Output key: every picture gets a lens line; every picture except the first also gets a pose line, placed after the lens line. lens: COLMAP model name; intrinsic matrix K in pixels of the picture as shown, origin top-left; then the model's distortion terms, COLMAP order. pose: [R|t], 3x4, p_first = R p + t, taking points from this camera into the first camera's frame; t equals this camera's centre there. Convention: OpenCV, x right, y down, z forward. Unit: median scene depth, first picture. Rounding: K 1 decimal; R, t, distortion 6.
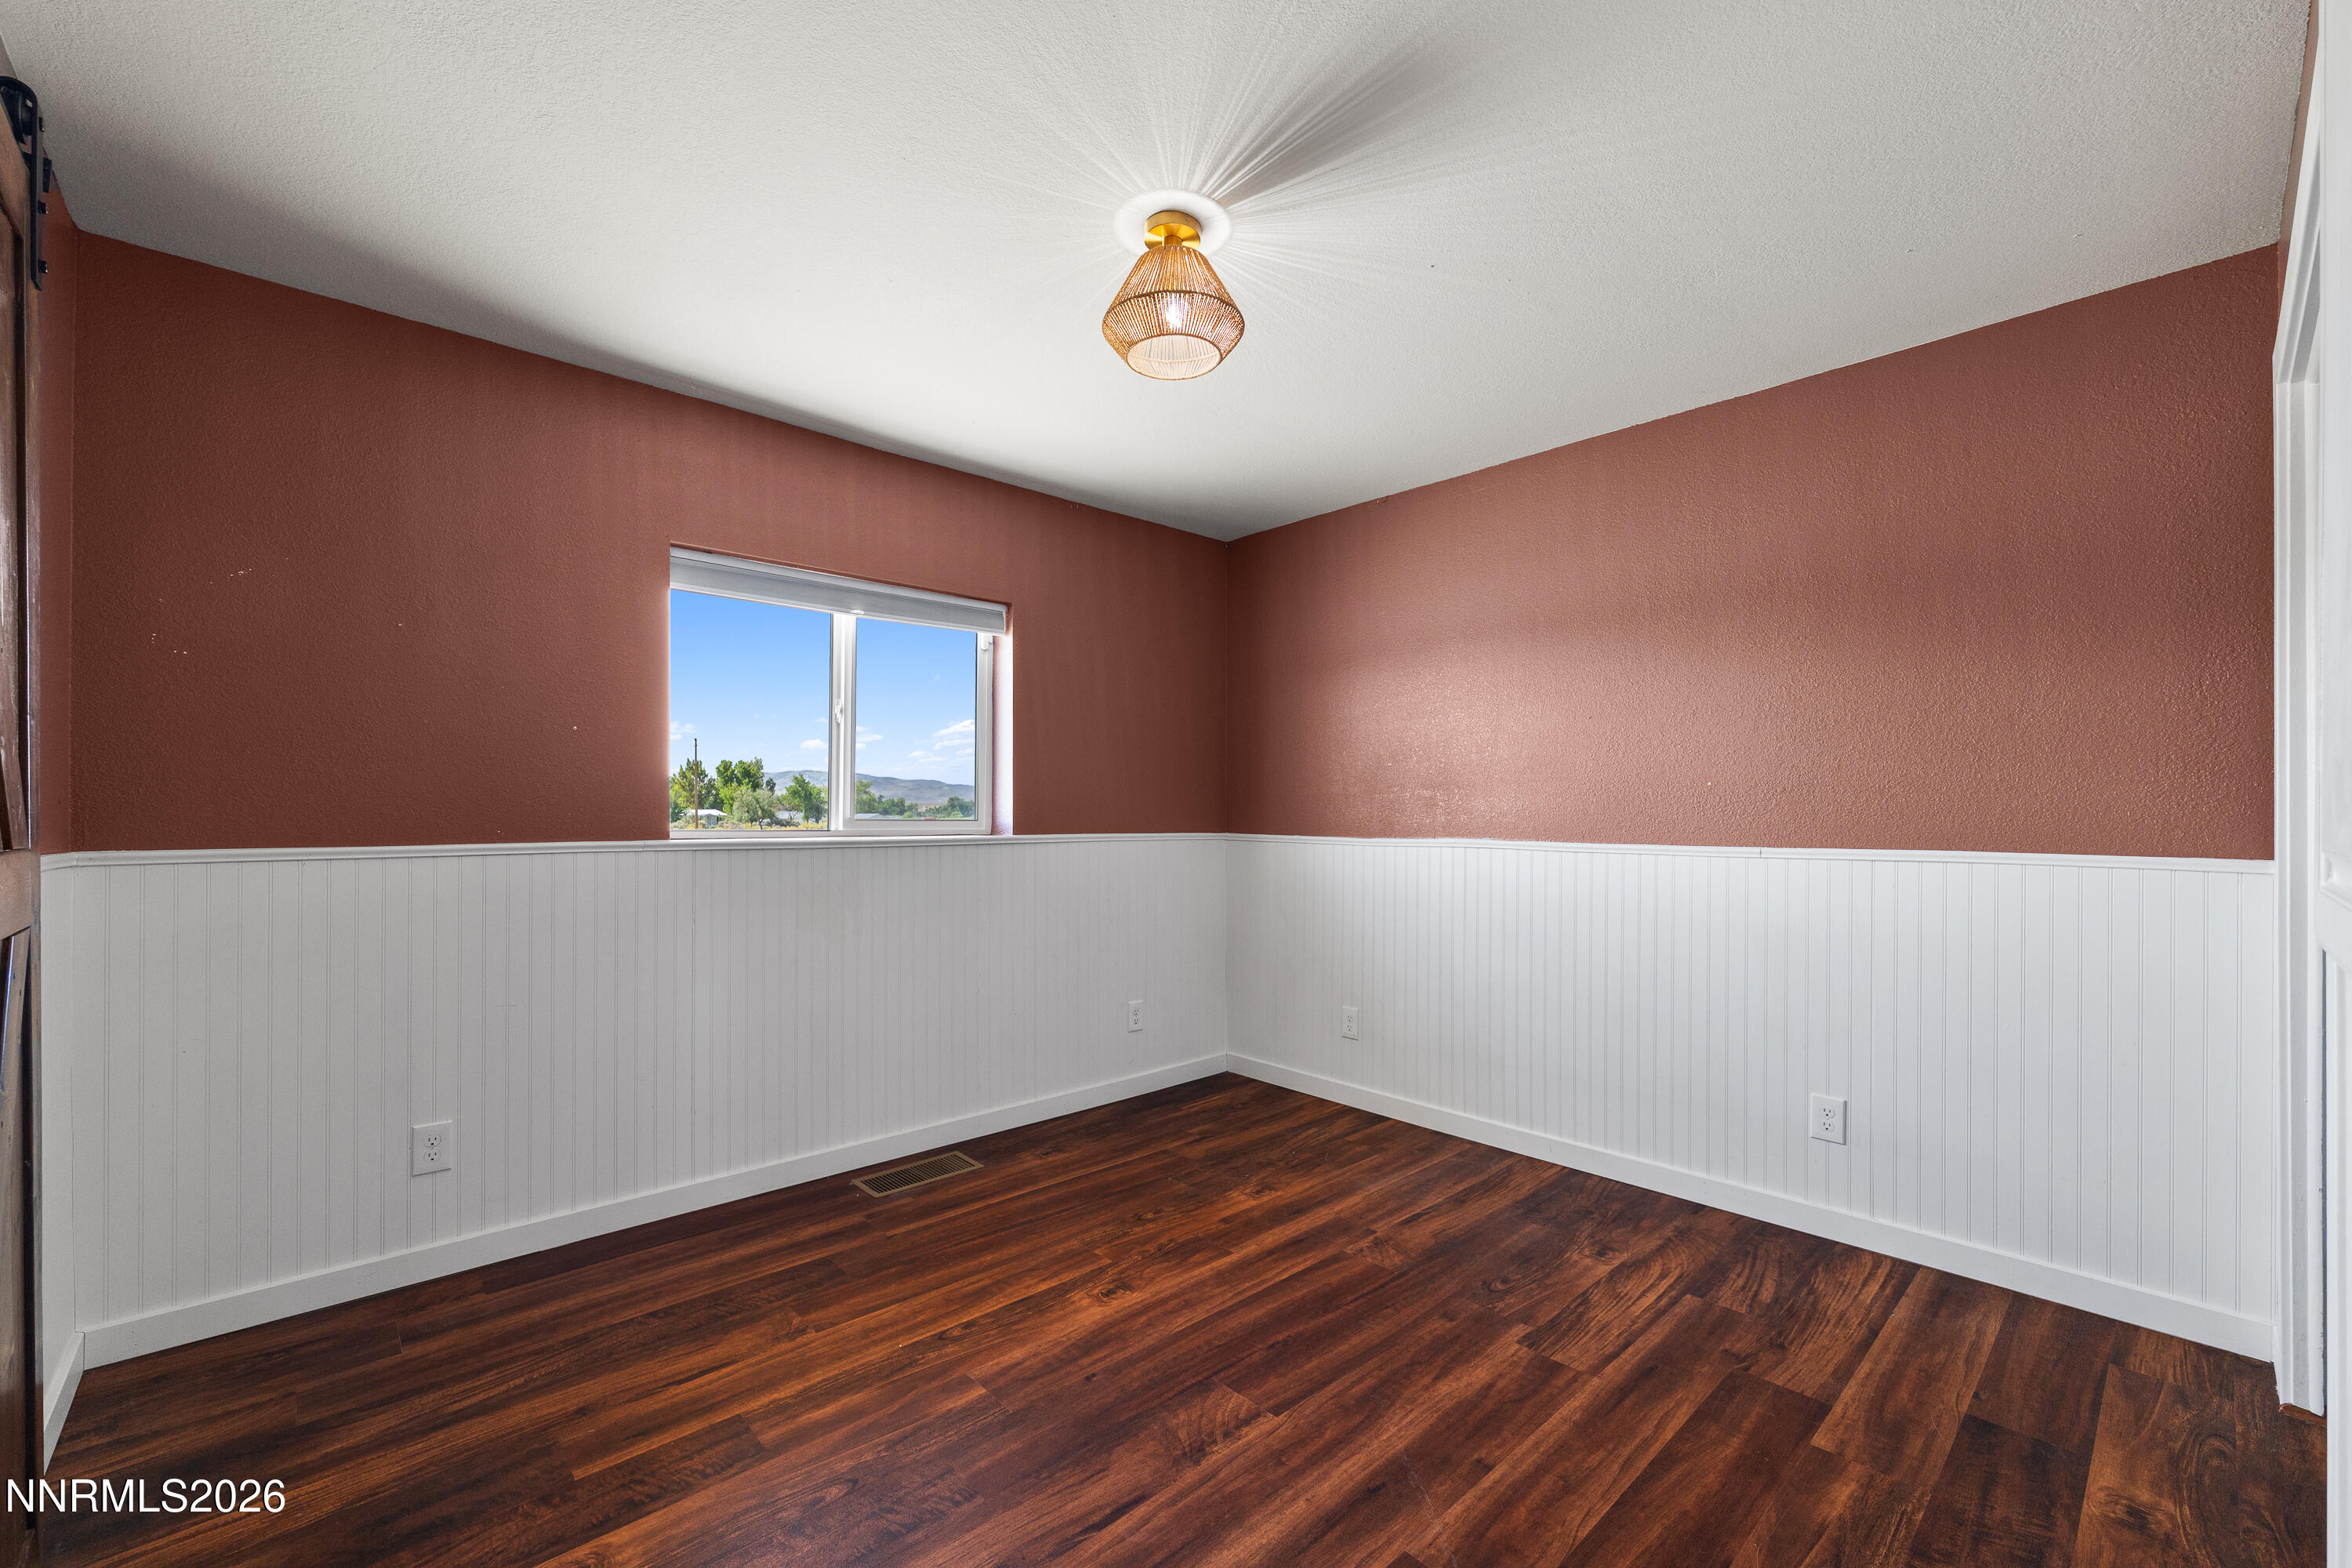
lens RADIAL K [[940.8, 0, 1186.7], [0, 940.8, 820.9], [0, 0, 1]] dist [0.001104, 0.000136]
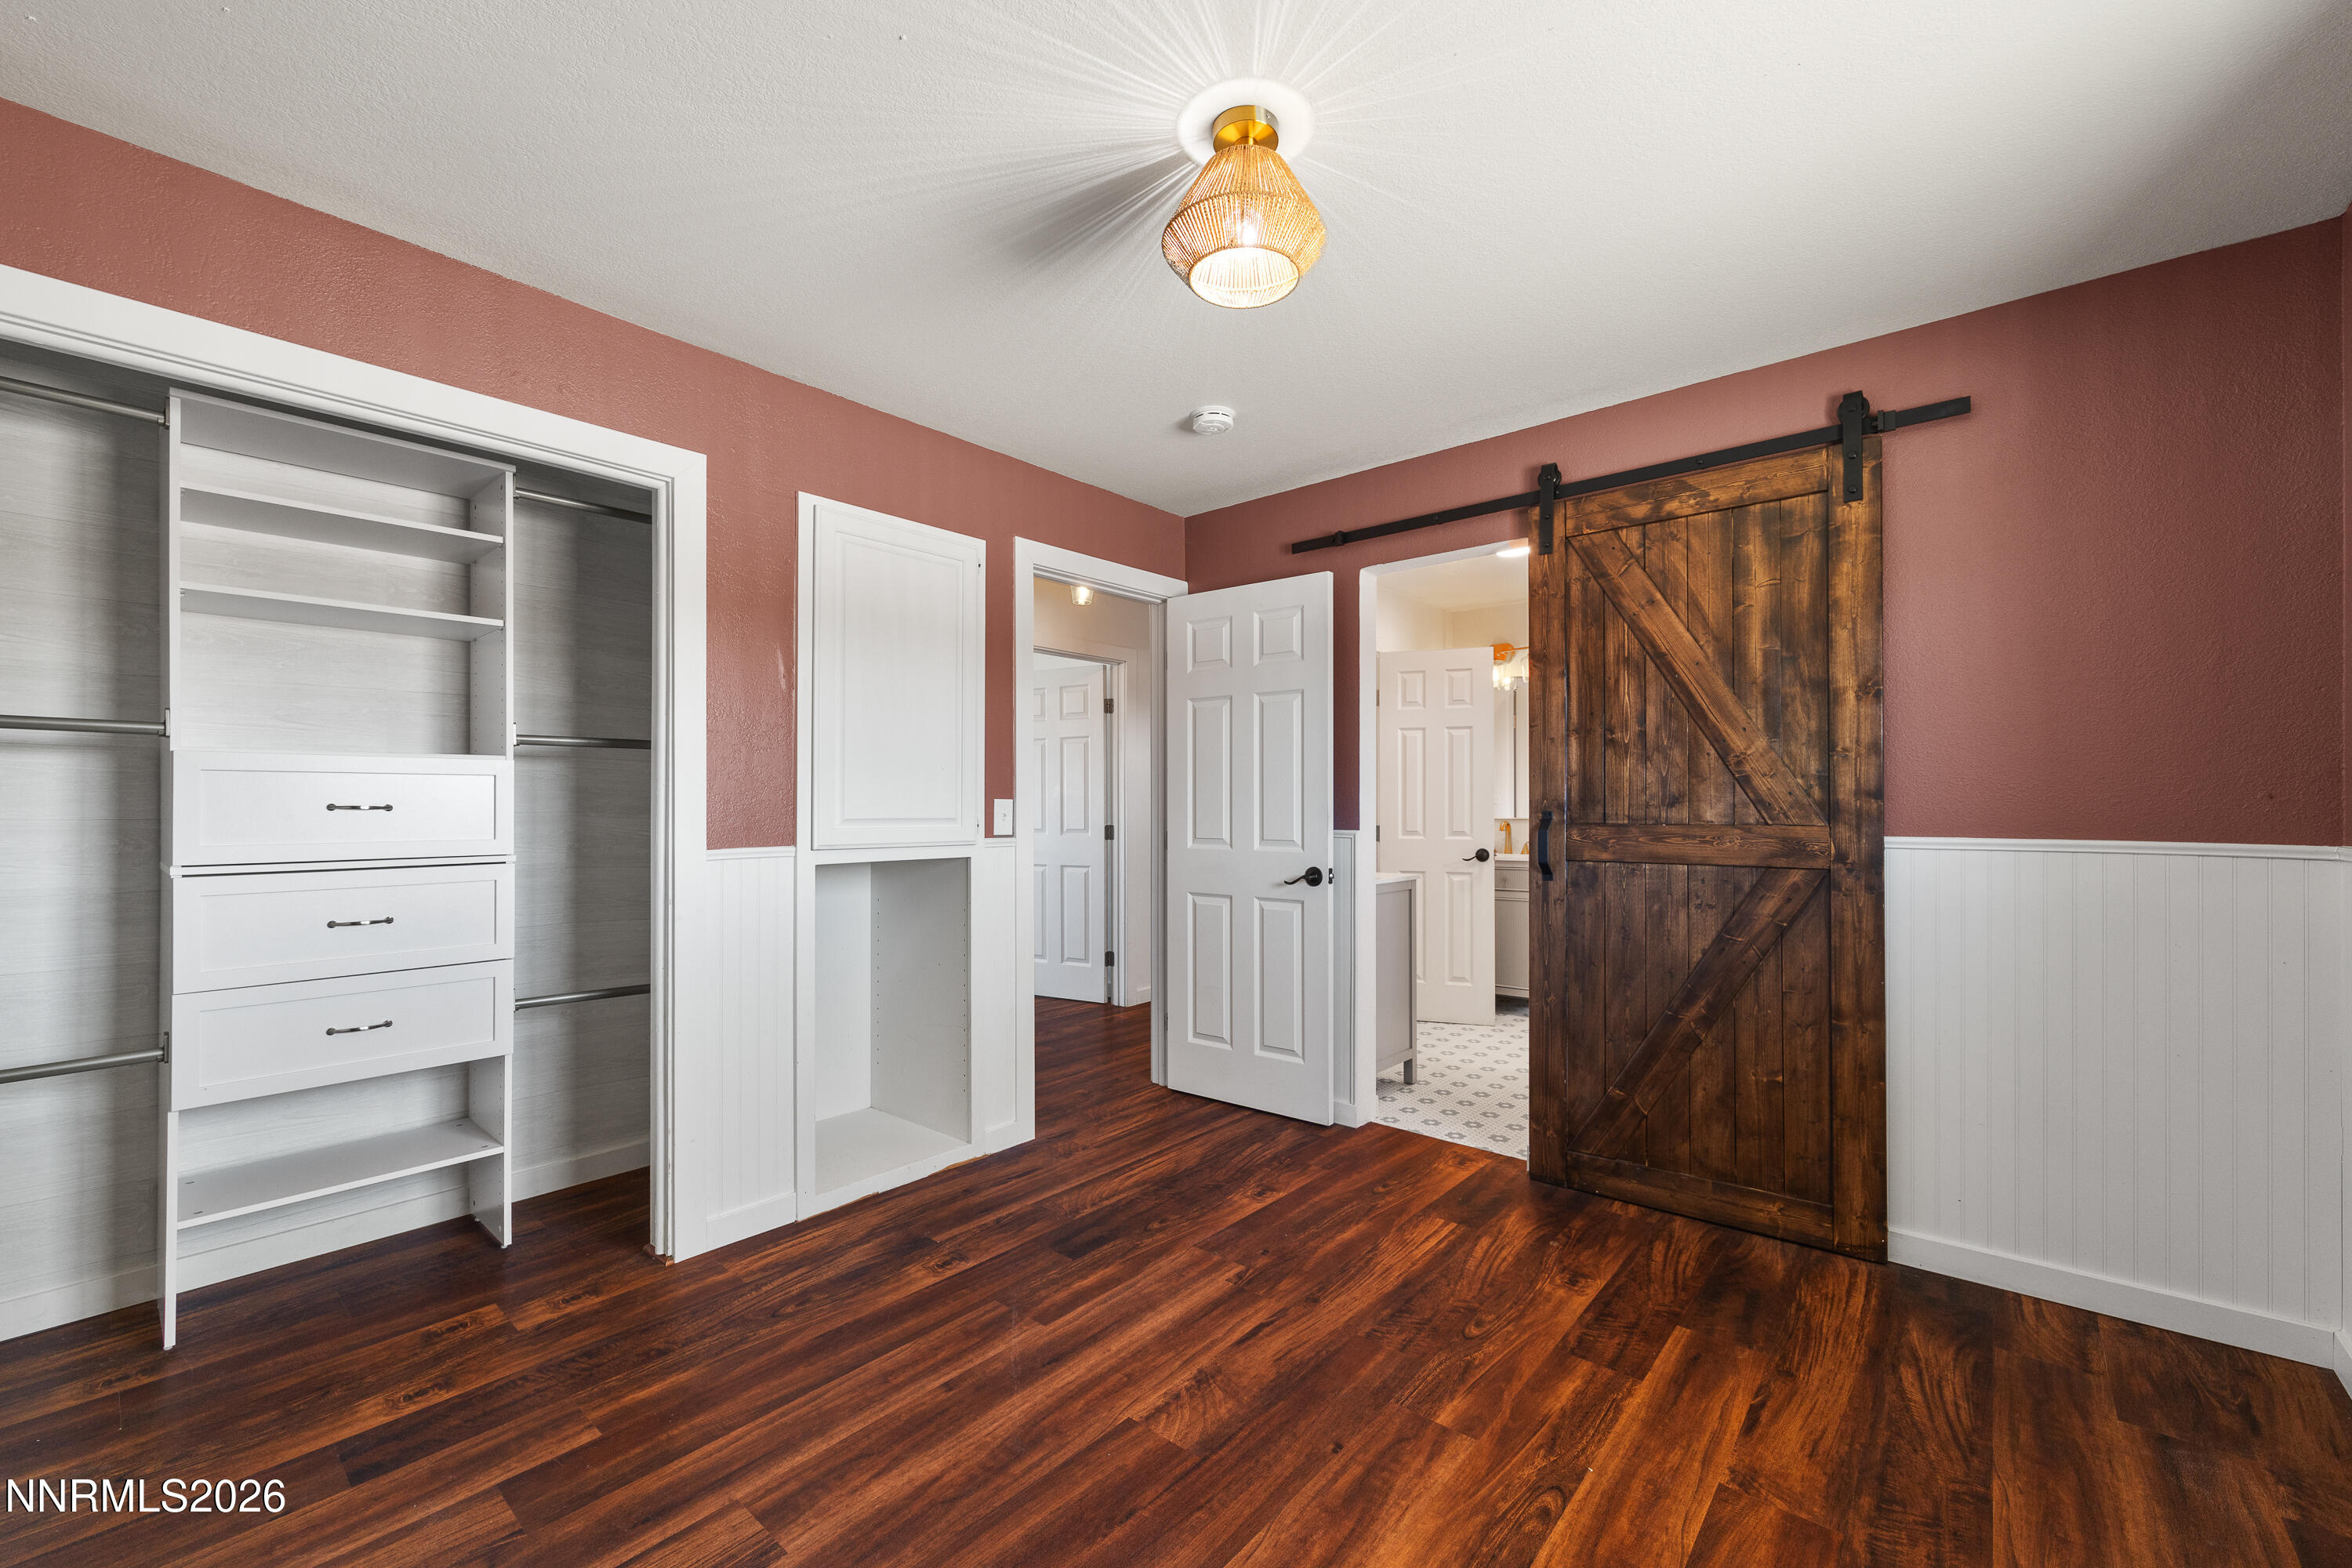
lens RADIAL K [[939.0, 0, 1173.9], [0, 939.0, 788.4], [0, 0, 1]] dist [0.000301, 0.000269]
pose [[-0.994595, 0.000552, -0.103828, 0.149903], [0.001535, 0.999955, -0.009390, -0.019955], [0.103818, -0.009499, -0.994551, 1.983648]]
